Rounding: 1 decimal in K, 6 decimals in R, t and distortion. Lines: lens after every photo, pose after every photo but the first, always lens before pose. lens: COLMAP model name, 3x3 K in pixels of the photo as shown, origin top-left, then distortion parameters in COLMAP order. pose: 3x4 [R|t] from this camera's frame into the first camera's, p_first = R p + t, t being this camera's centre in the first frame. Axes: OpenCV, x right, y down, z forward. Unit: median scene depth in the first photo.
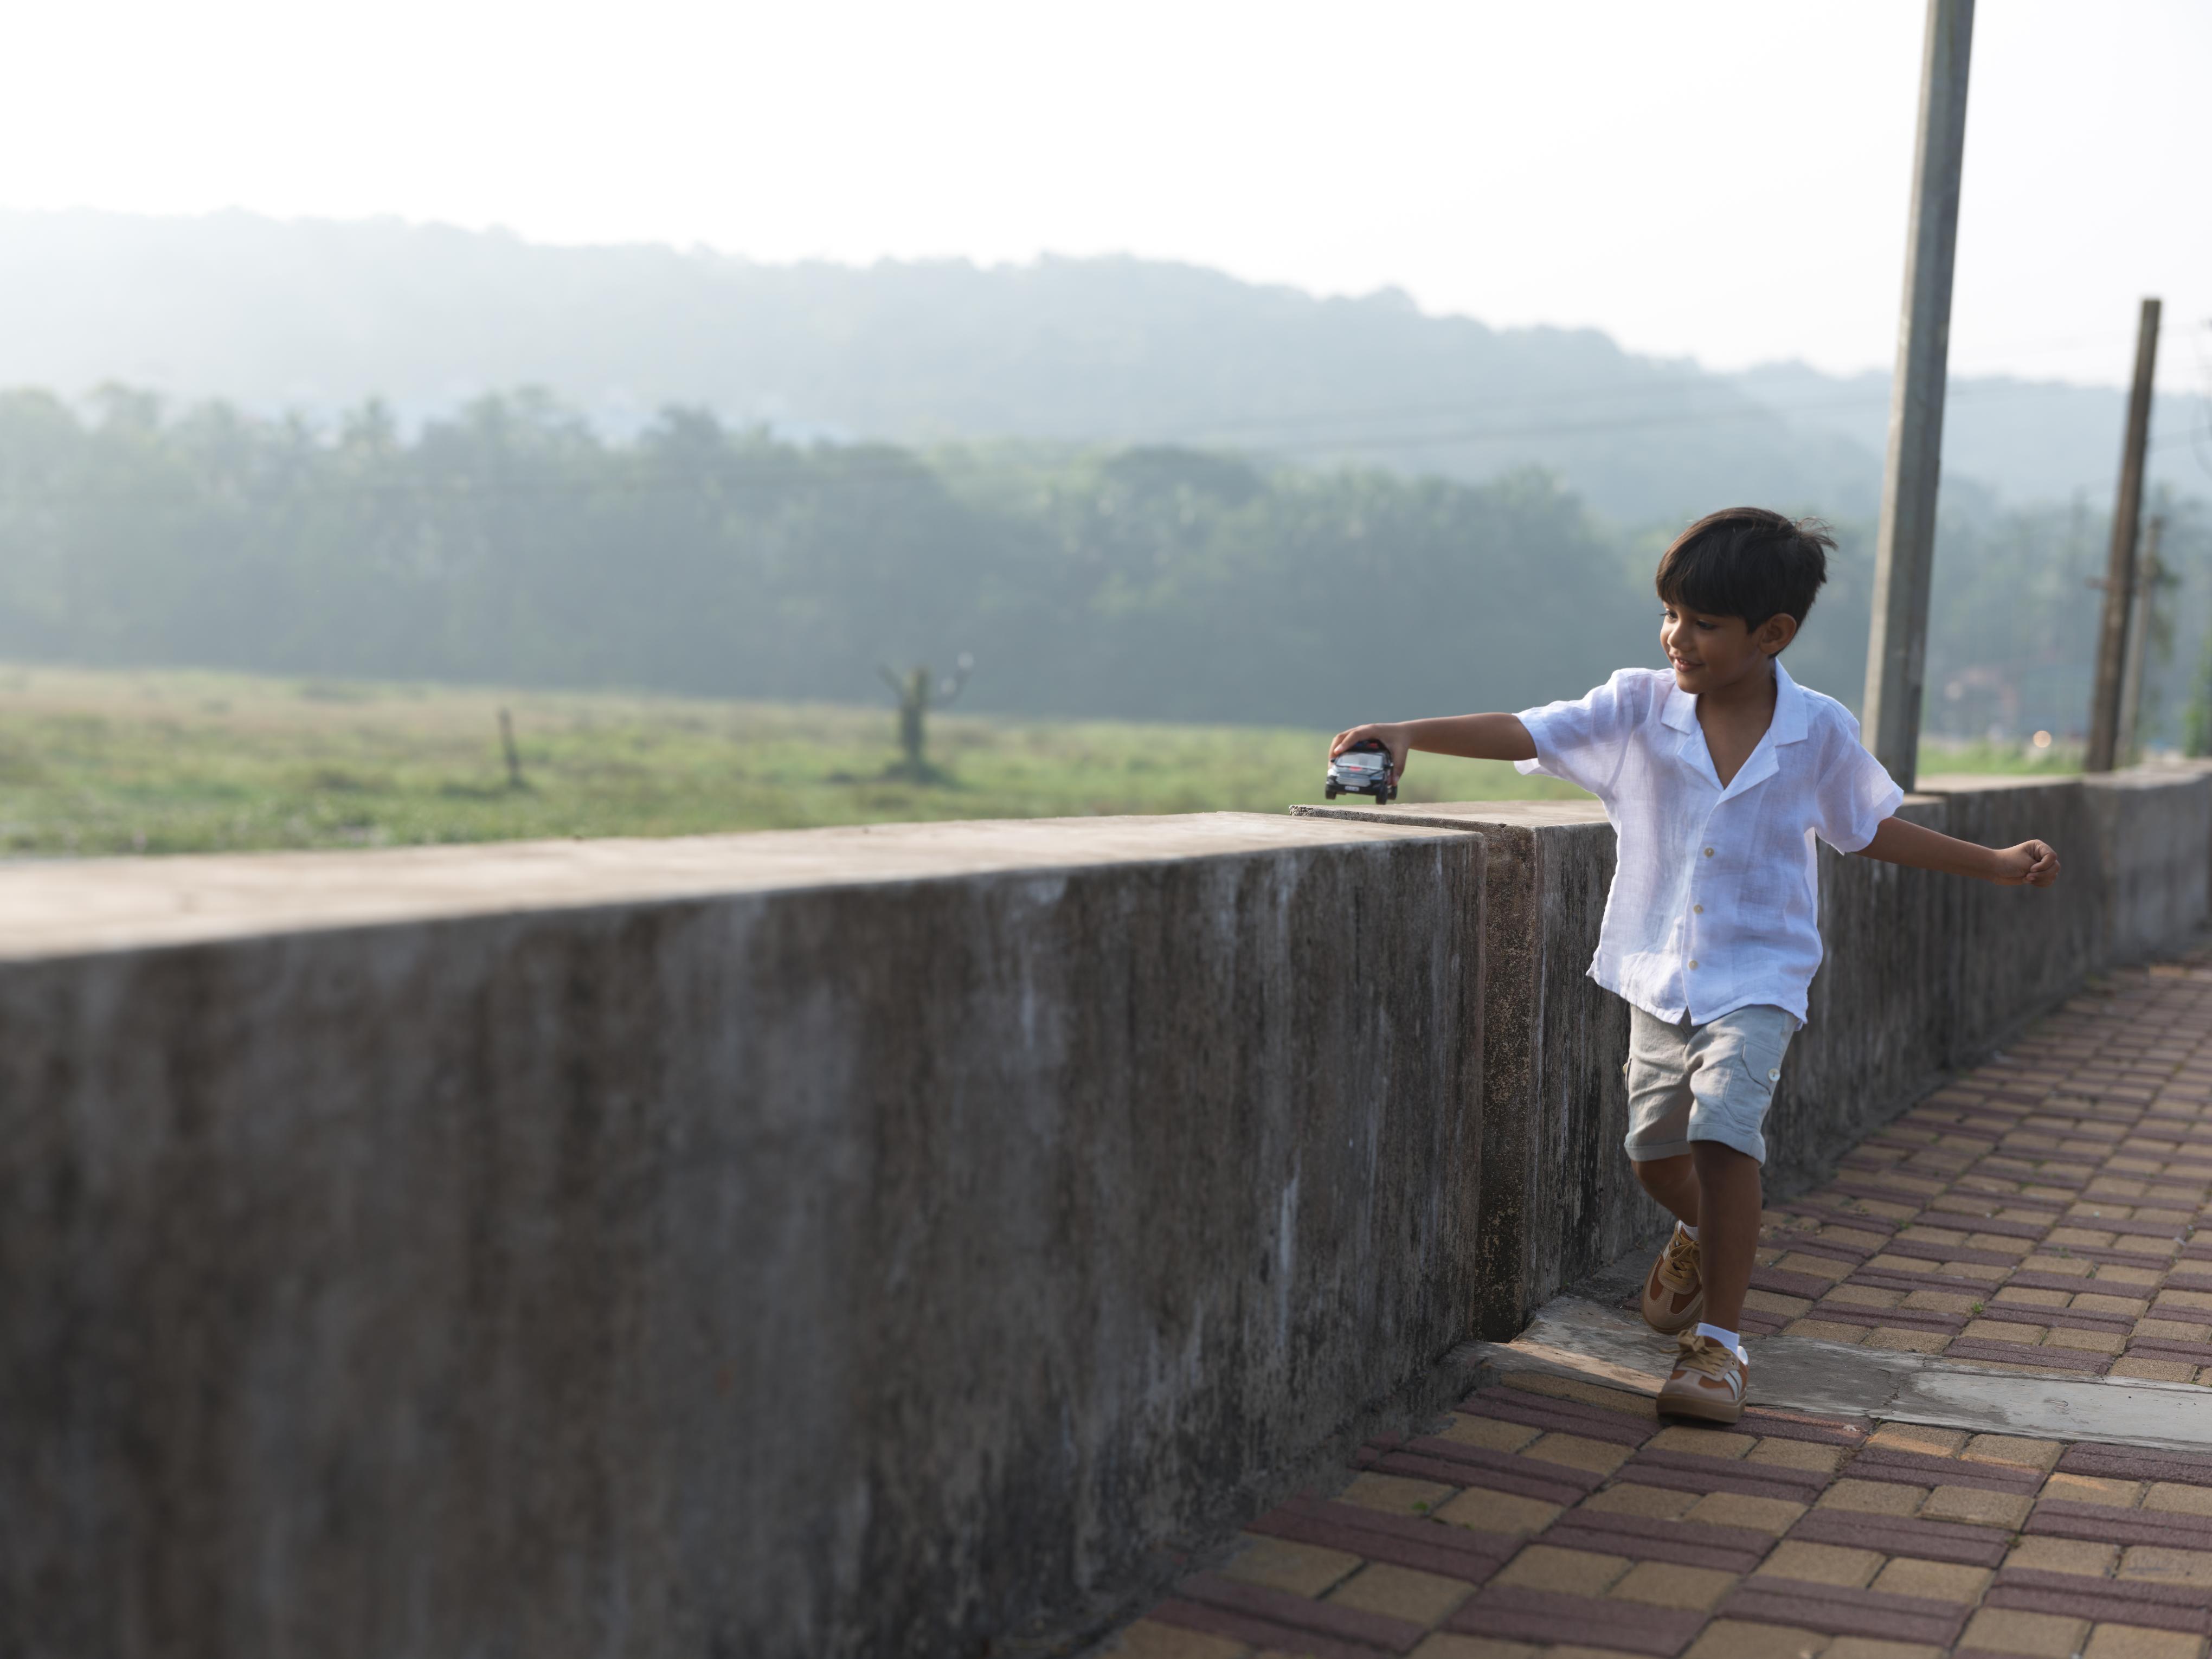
lens RADIAL K [[4527.3, 0, 1106.0], [0, 4527.3, 829.5], [0, 0, 1]] dist [0.031955, 0.097527]
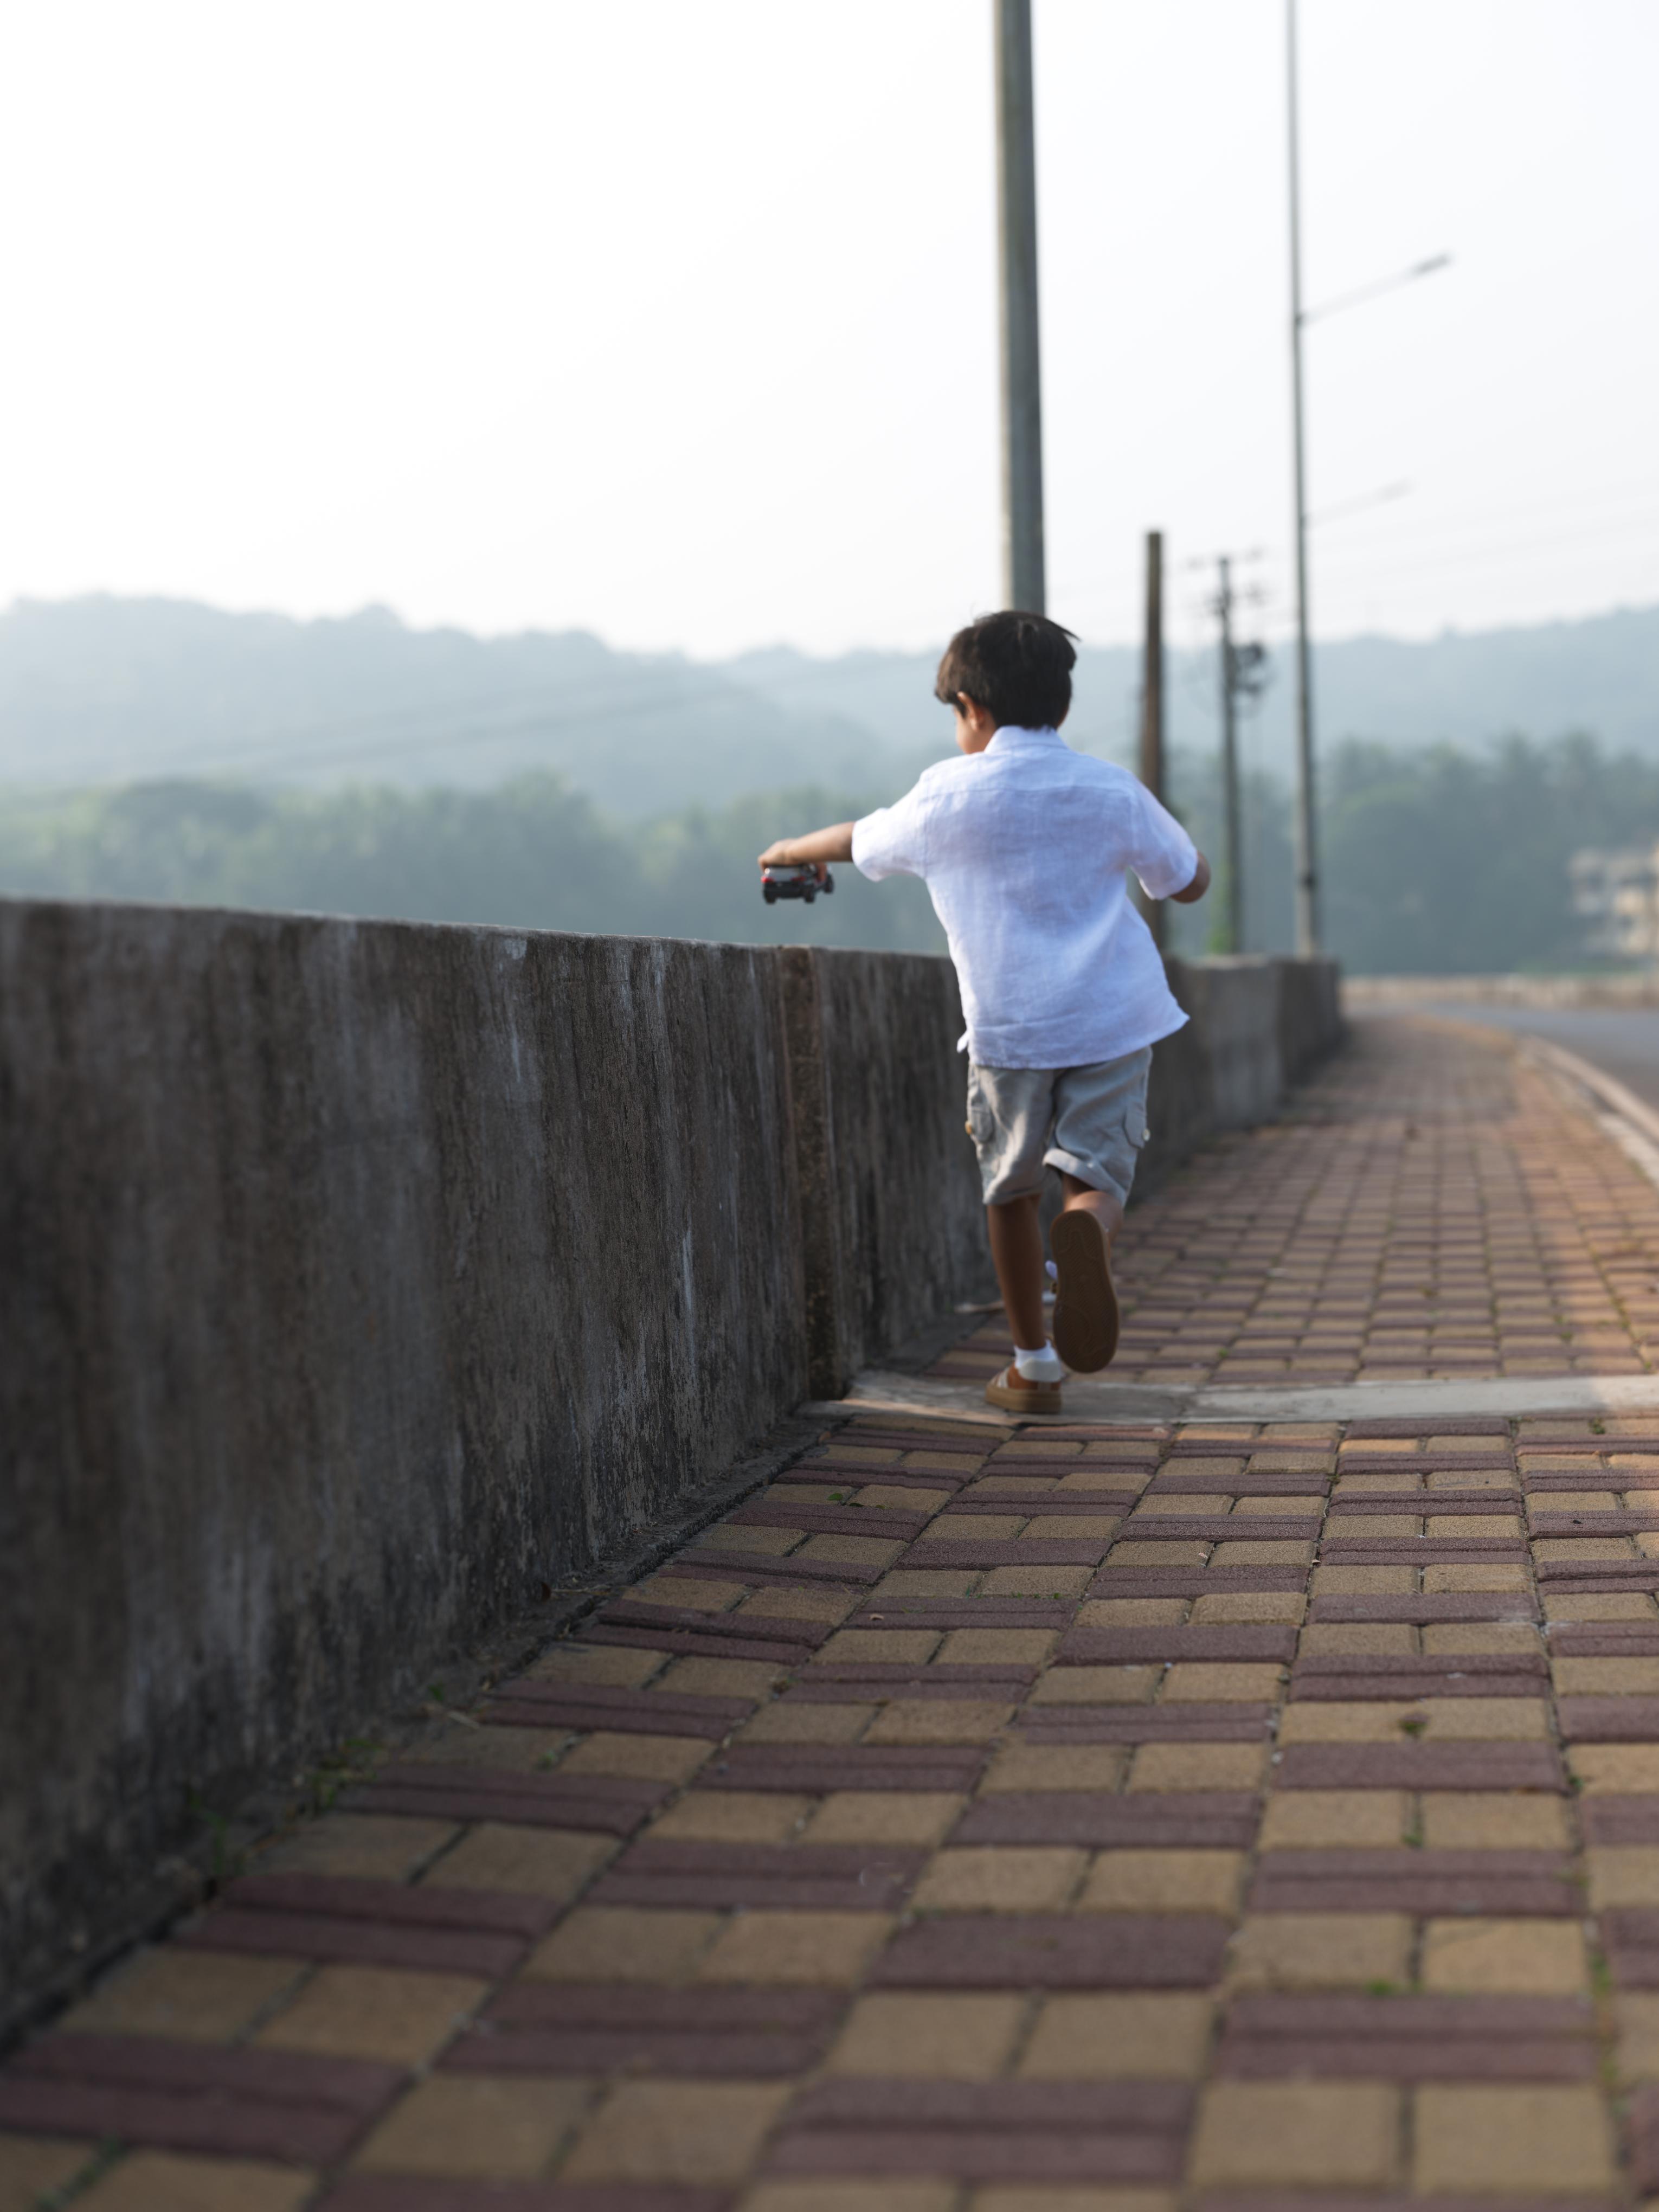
lens RADIAL K [[4527.3, 0, 829.5], [0, 4527.3, 1106.0], [0, 0, 1]] dist [0.031955, 0.097527]
pose [[0.983670, -0.097668, 0.151179, -0.095982], [0.098803, 0.995107, -0.000001, 0.052129], [-0.150439, 0.014938, 0.988506, -0.127965]]
